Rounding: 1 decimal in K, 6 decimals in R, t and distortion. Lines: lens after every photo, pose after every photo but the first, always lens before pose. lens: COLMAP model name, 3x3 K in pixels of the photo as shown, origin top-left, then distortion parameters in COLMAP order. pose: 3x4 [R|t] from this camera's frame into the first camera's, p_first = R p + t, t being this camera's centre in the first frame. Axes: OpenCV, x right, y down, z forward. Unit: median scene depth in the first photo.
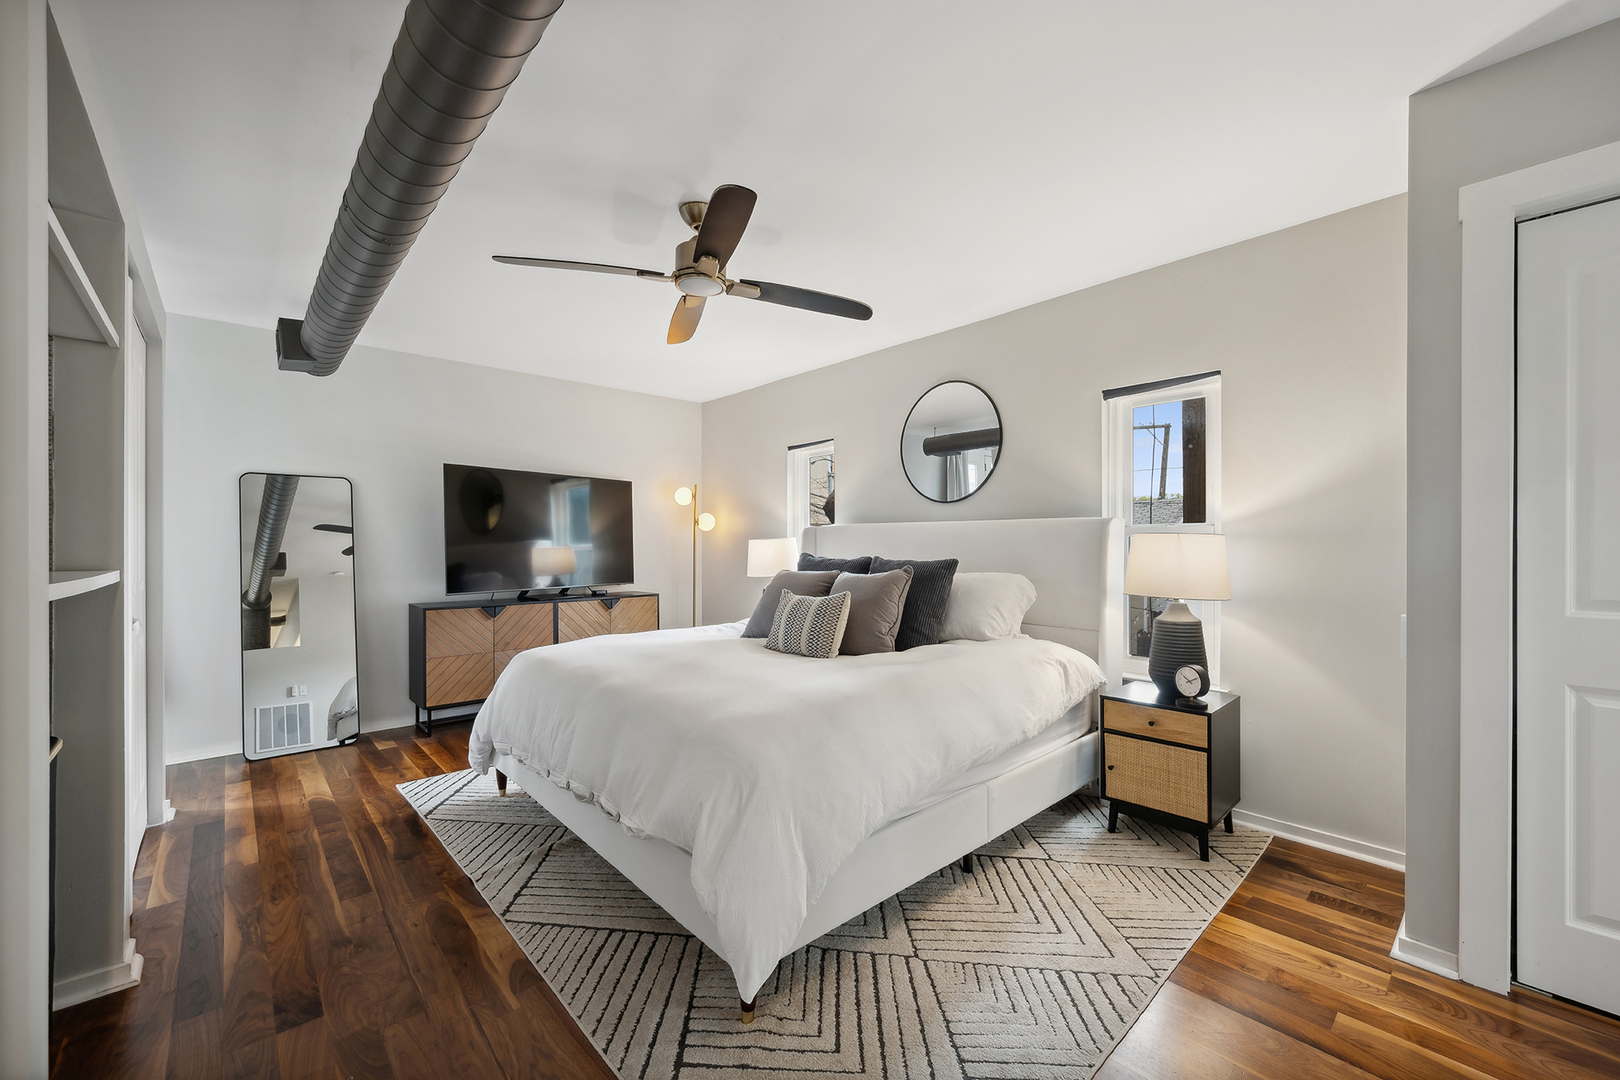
lens RADIAL K [[636.5, 0, 810.2], [0, 636.5, 544.3], [0, 0, 1]] dist [0.000009, -0.000262]
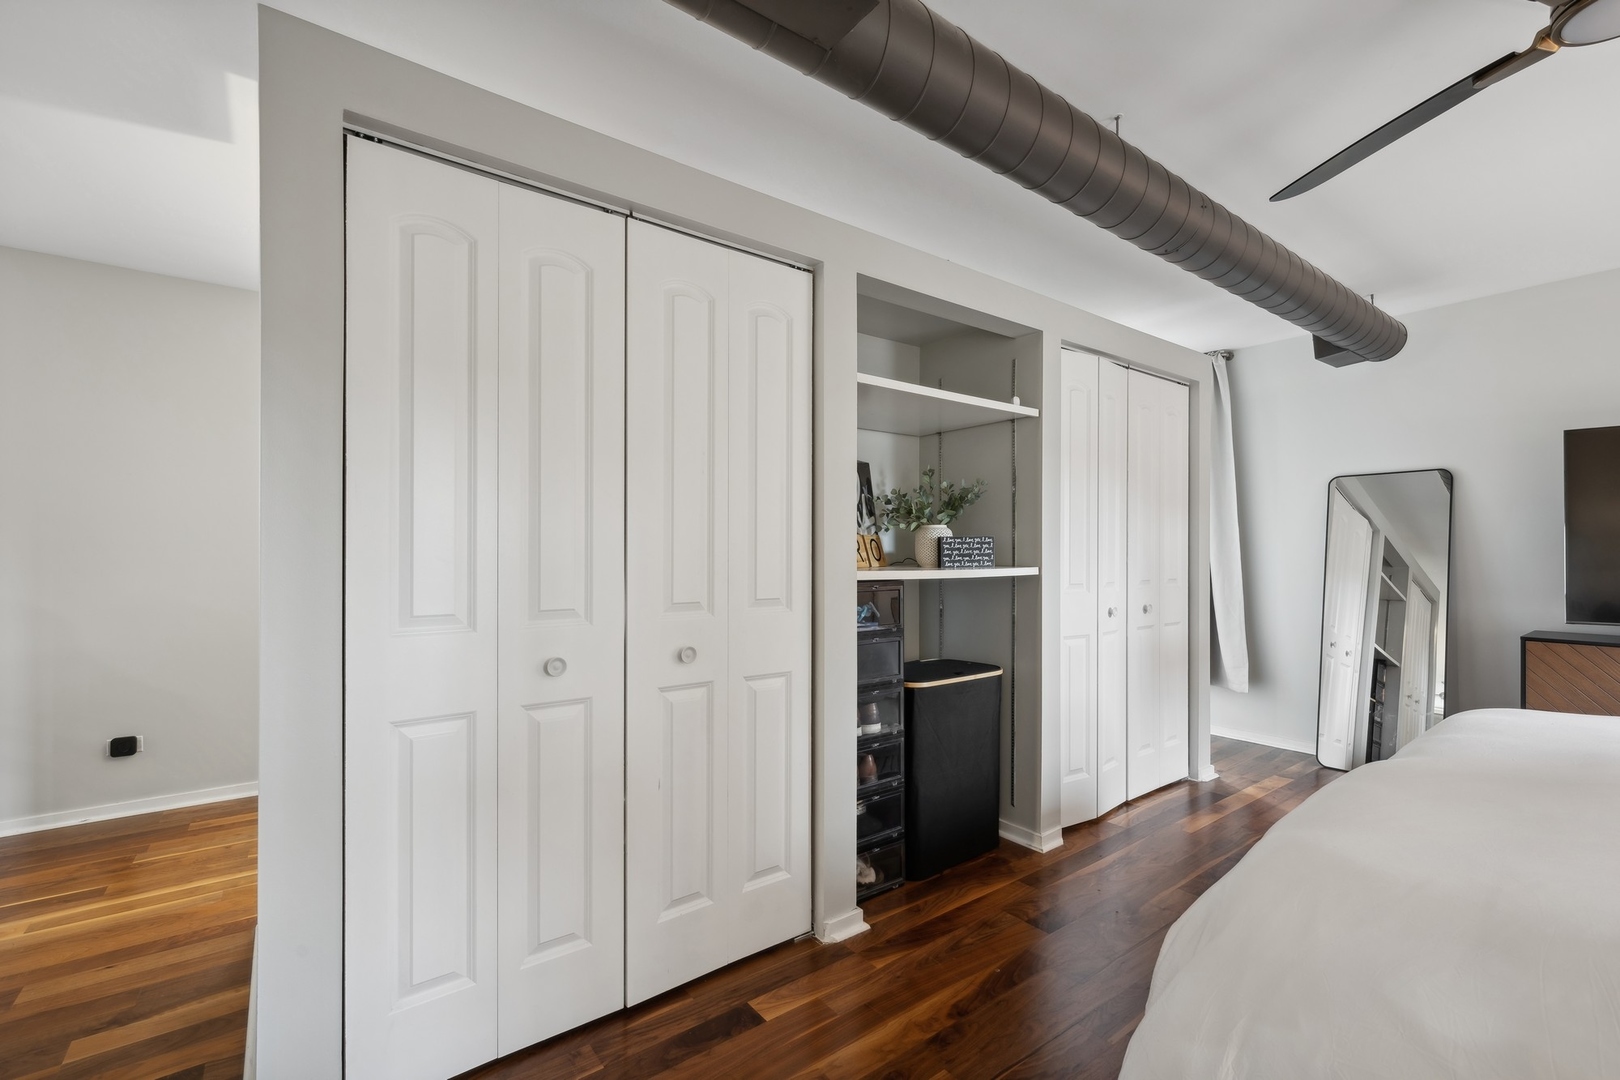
lens RADIAL K [[706.2, 0, 805.8], [0, 706.2, 545.8], [0, 0, 1]] dist [0.000647, -0.000013]
pose [[-0.097803, -0.003907, -0.995198, 0.399657], [0.003907, 0.999983, -0.004310, -0.001567], [0.995198, -0.004310, -0.097786, 0.415727]]
